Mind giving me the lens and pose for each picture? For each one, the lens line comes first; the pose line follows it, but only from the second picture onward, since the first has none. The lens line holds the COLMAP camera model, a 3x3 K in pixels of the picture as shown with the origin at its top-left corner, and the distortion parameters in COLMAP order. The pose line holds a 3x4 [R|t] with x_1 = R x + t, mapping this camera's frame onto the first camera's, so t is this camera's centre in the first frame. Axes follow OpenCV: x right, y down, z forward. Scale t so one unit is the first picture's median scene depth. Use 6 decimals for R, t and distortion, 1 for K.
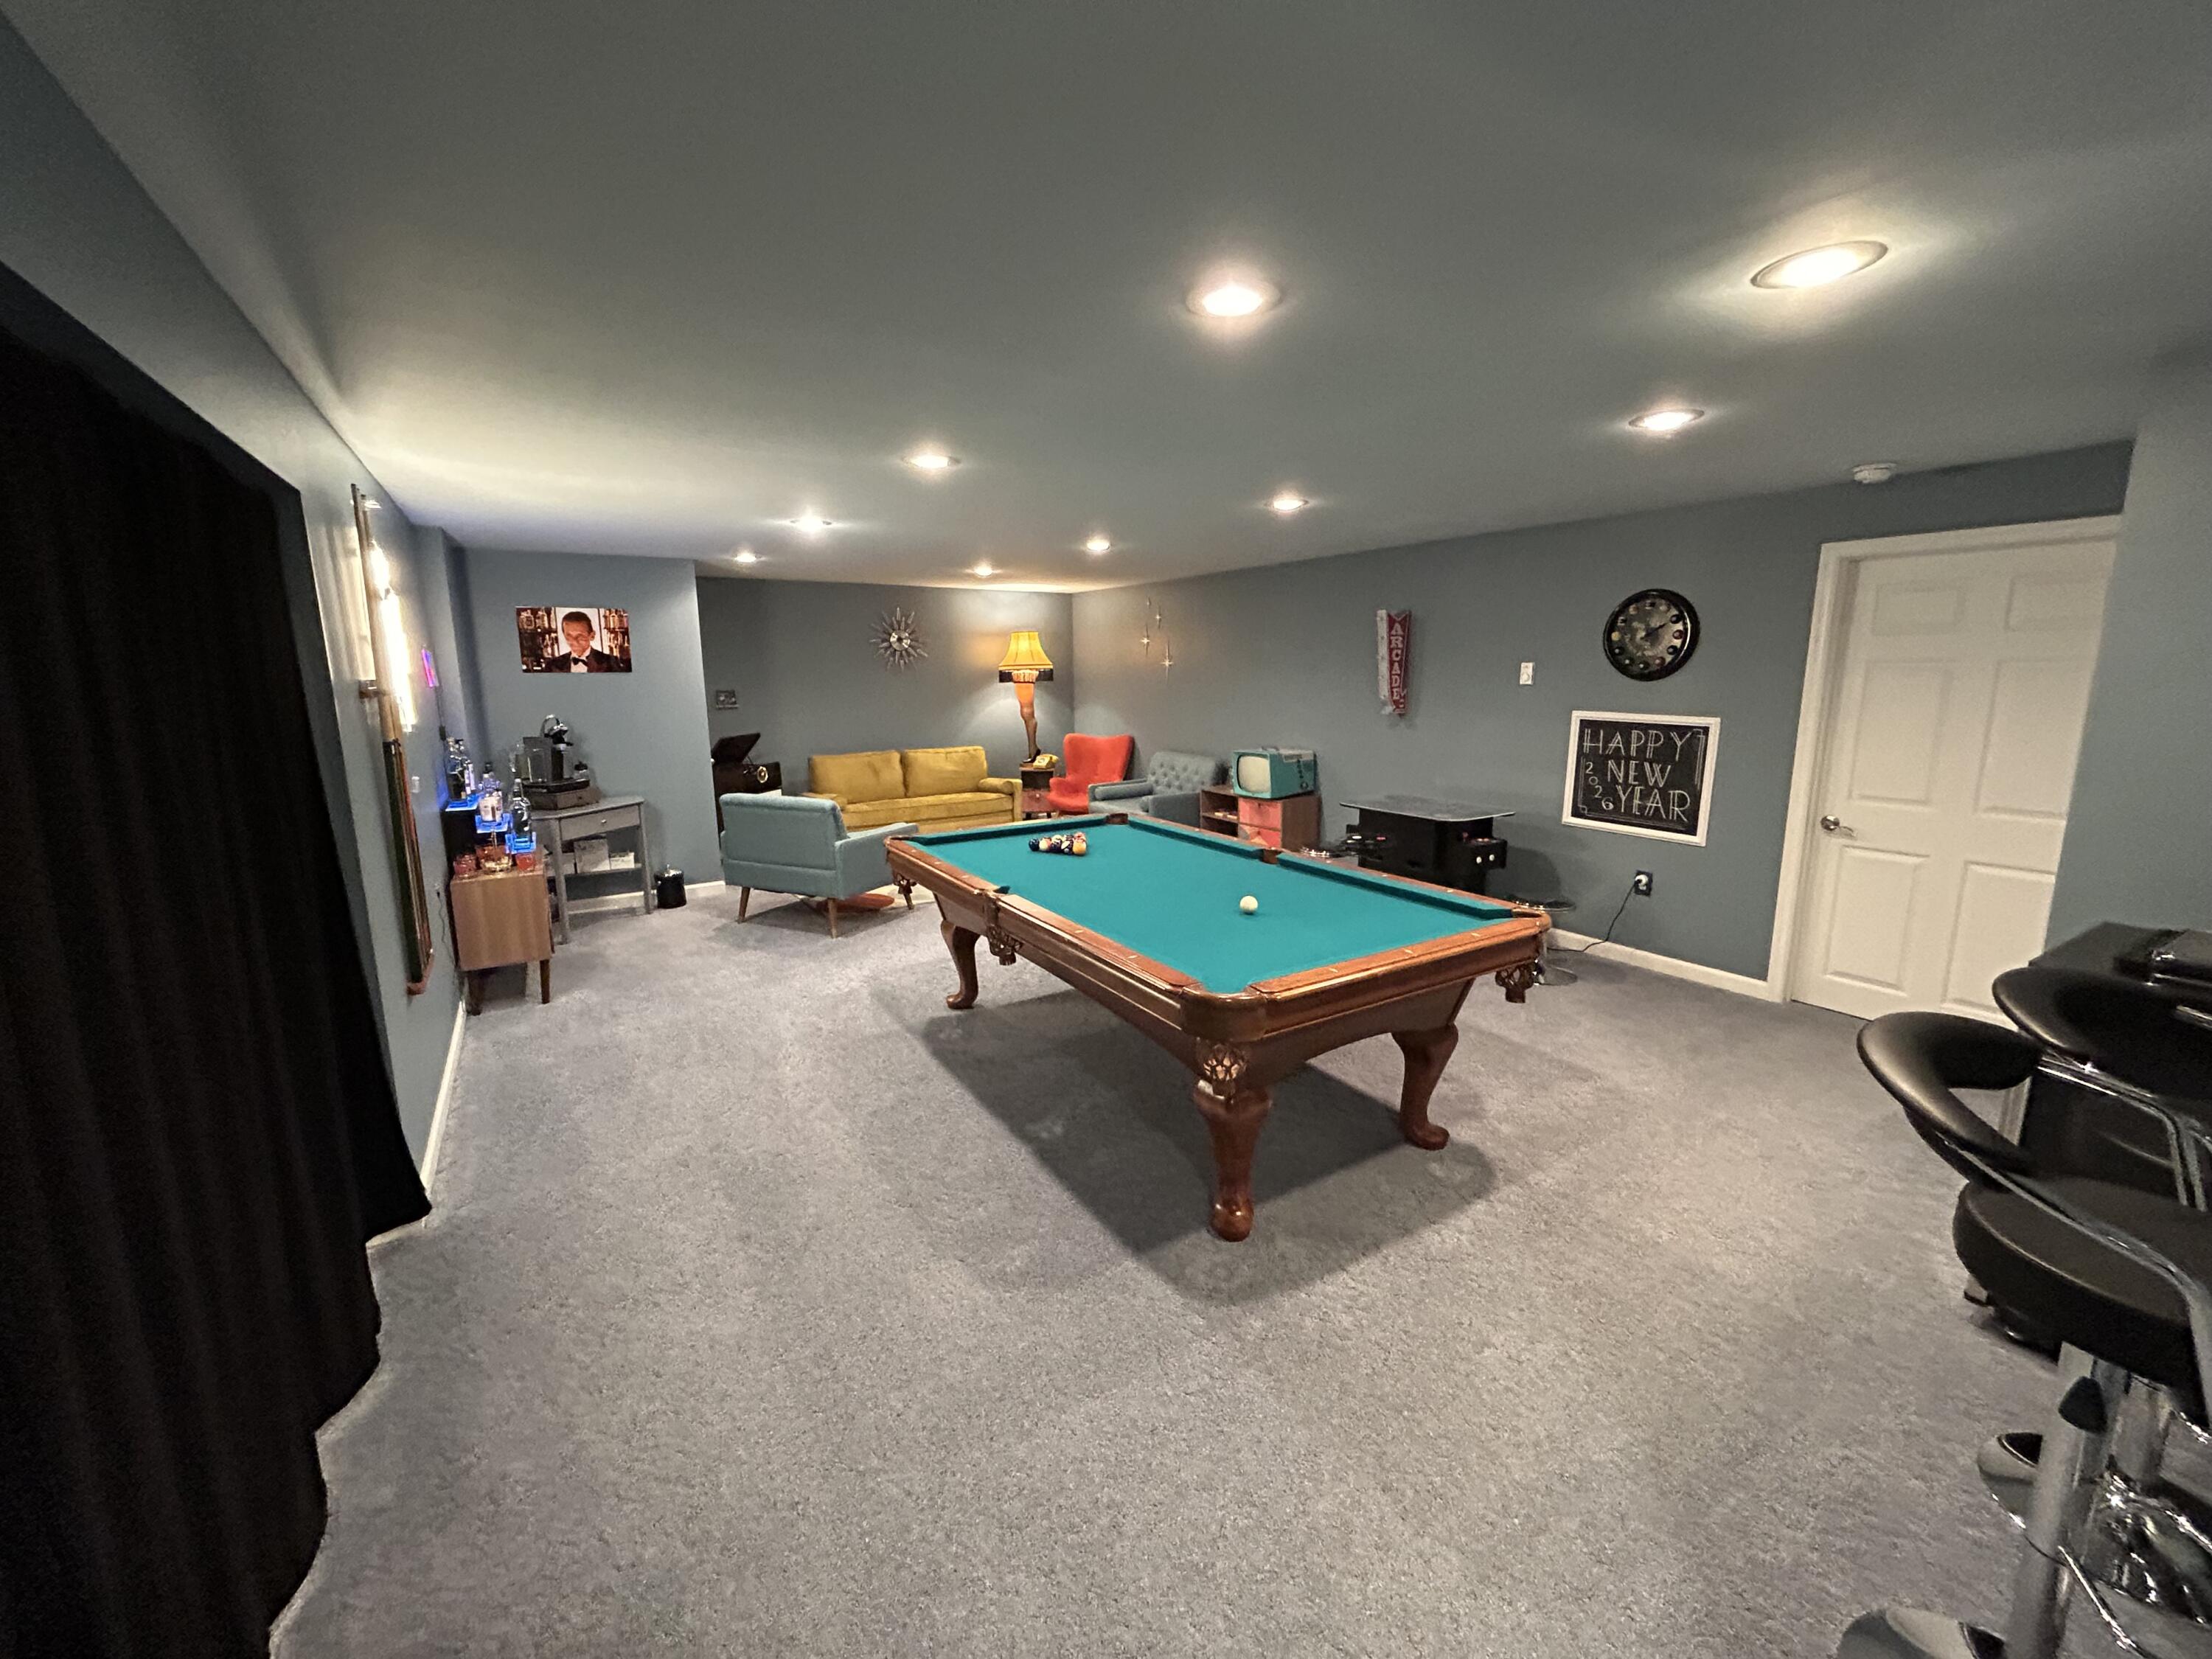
lens RADIAL K [[896.9, 0, 1109.9], [0, 896.9, 830.4], [0, 0, 1]] dist [-0.001310, 0.001626]
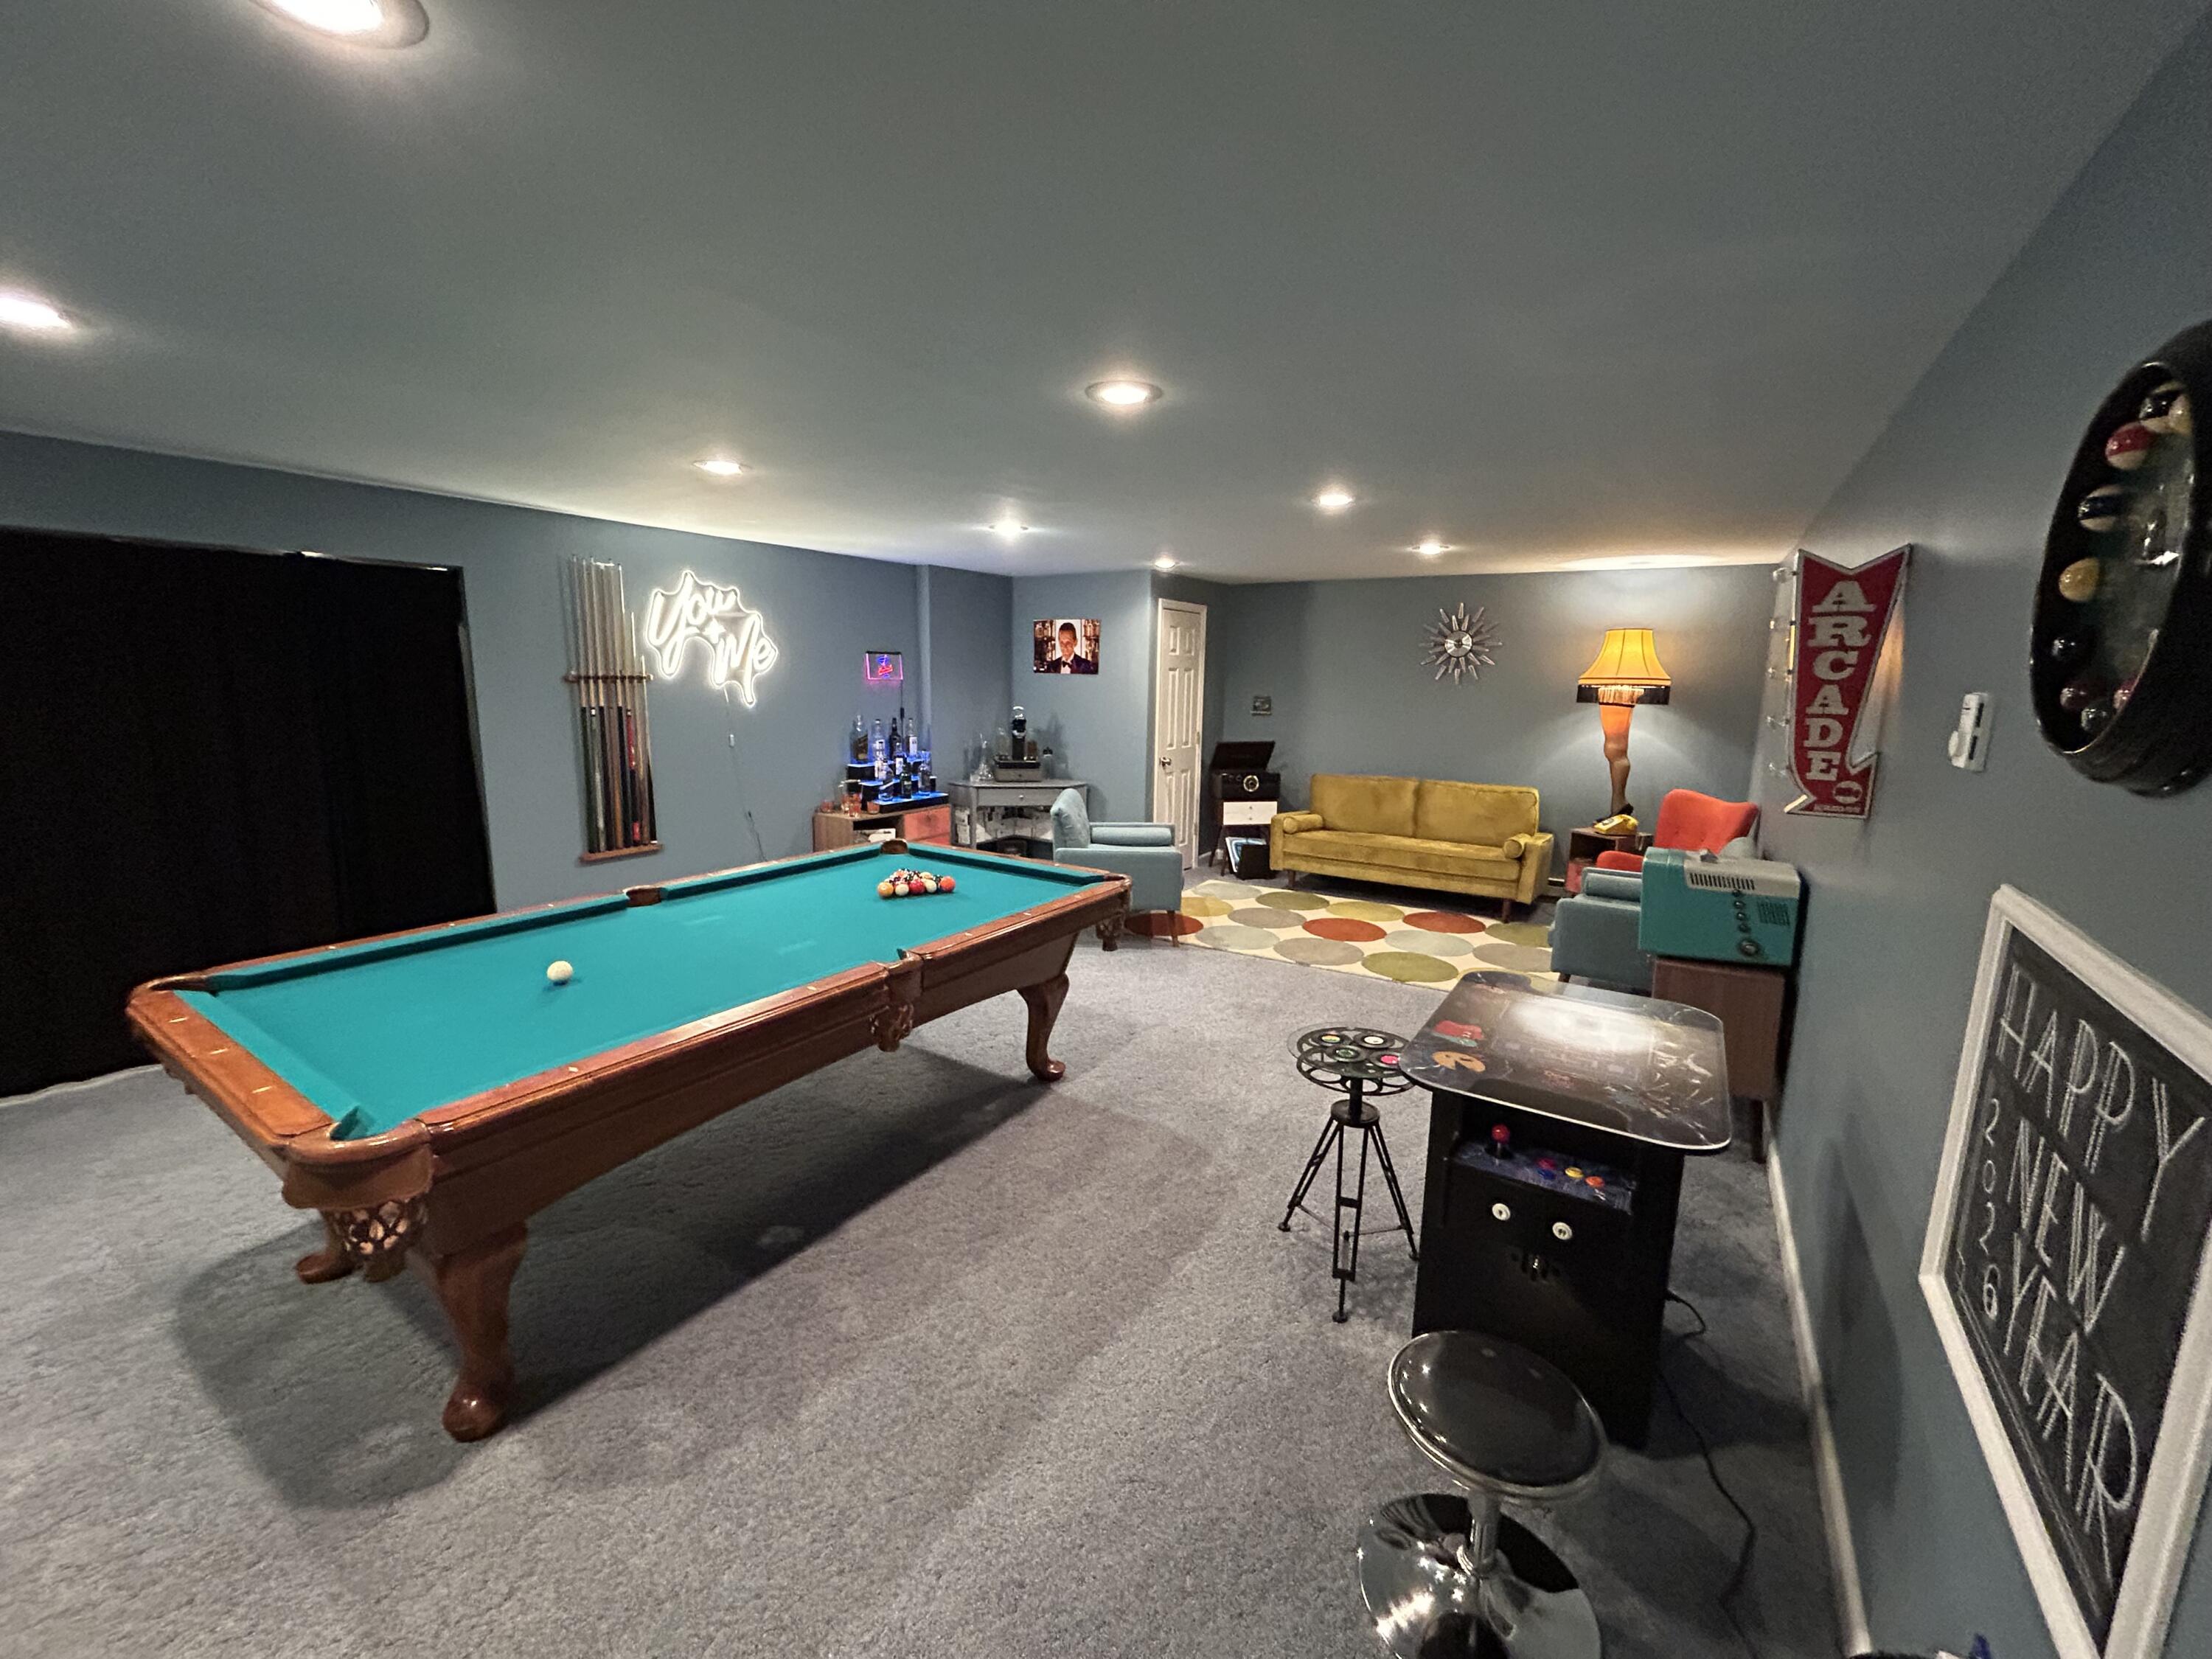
lens RADIAL K [[896.9, 0, 1102.1], [0, 896.9, 828.8], [0, 0, 1]] dist [-0.001310, 0.001626]
pose [[0.409759, 0.172989, -0.895641, 0.642611], [-0.181600, 0.977670, 0.105749, -0.131034], [0.893934, 0.119317, 0.432024, 0.663167]]
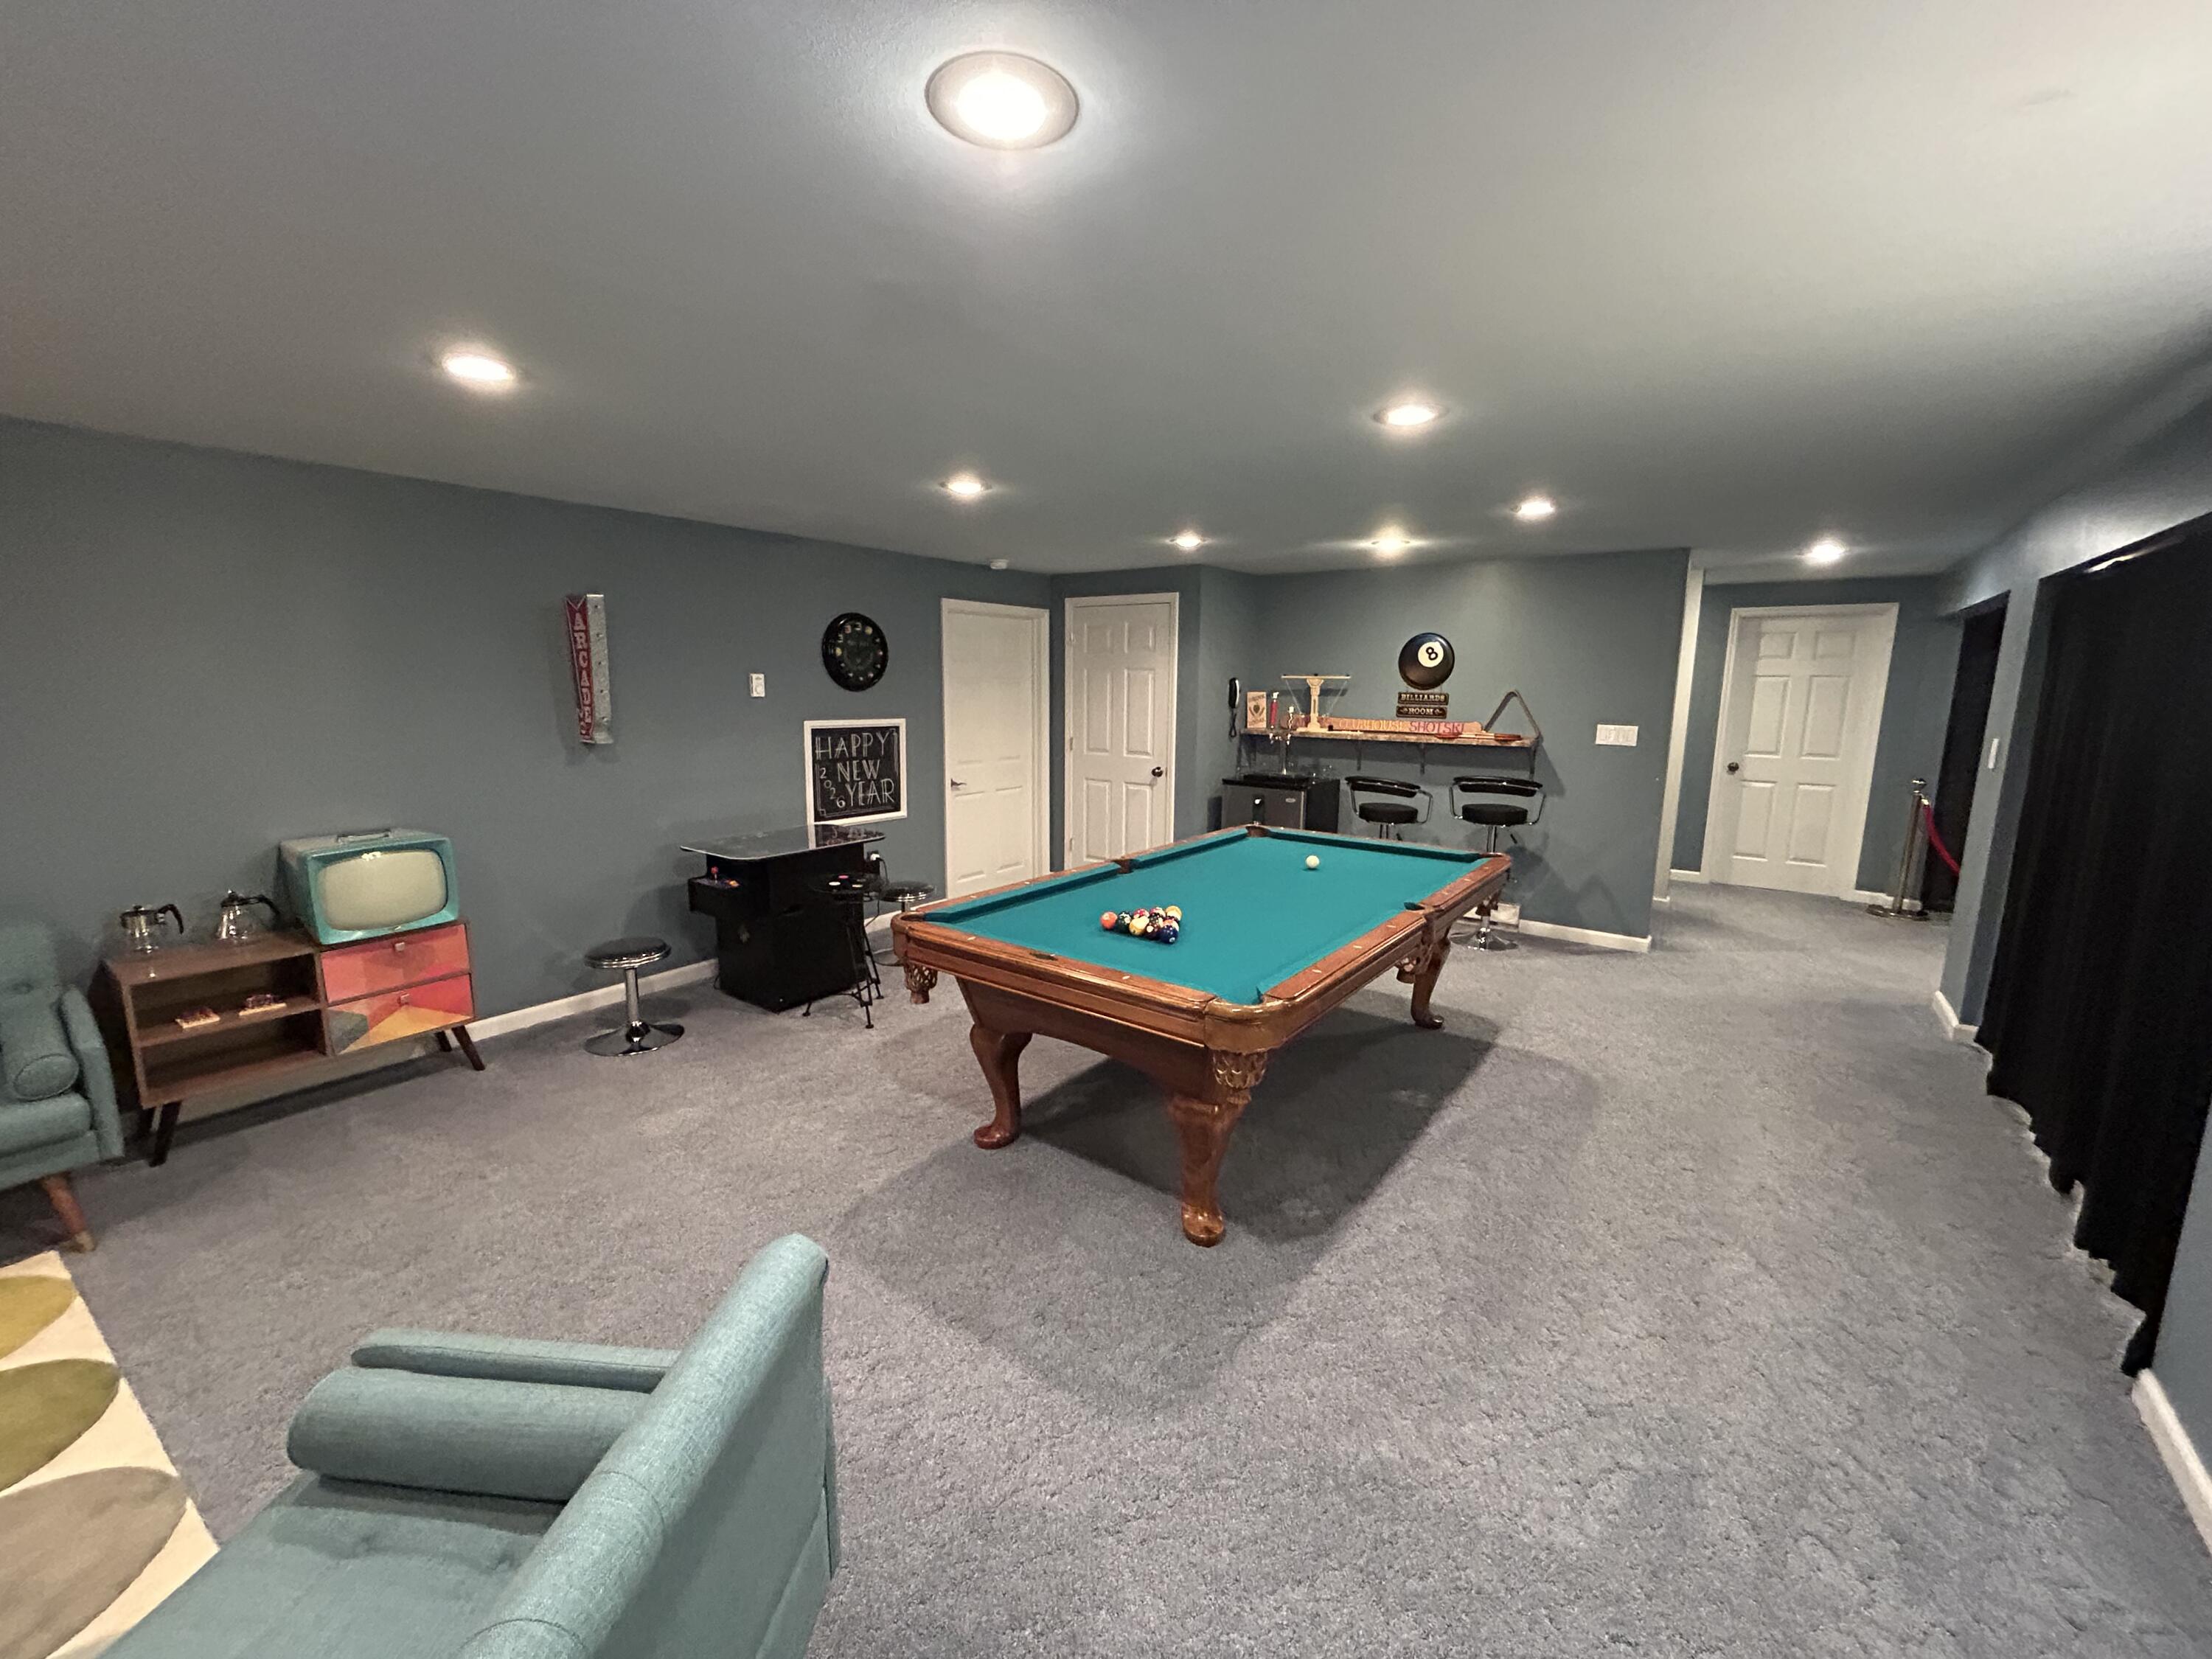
lens RADIAL K [[896.9, 0, 1101.3], [0, 896.9, 821.9], [0, 0, 1]] dist [-0.001310, 0.001626]
pose [[-0.353089, -0.140439, 0.924989, -0.581279], [0.167339, 0.963247, 0.210125, -0.183144], [-0.920503, 0.228979, -0.316612, 1.047619]]
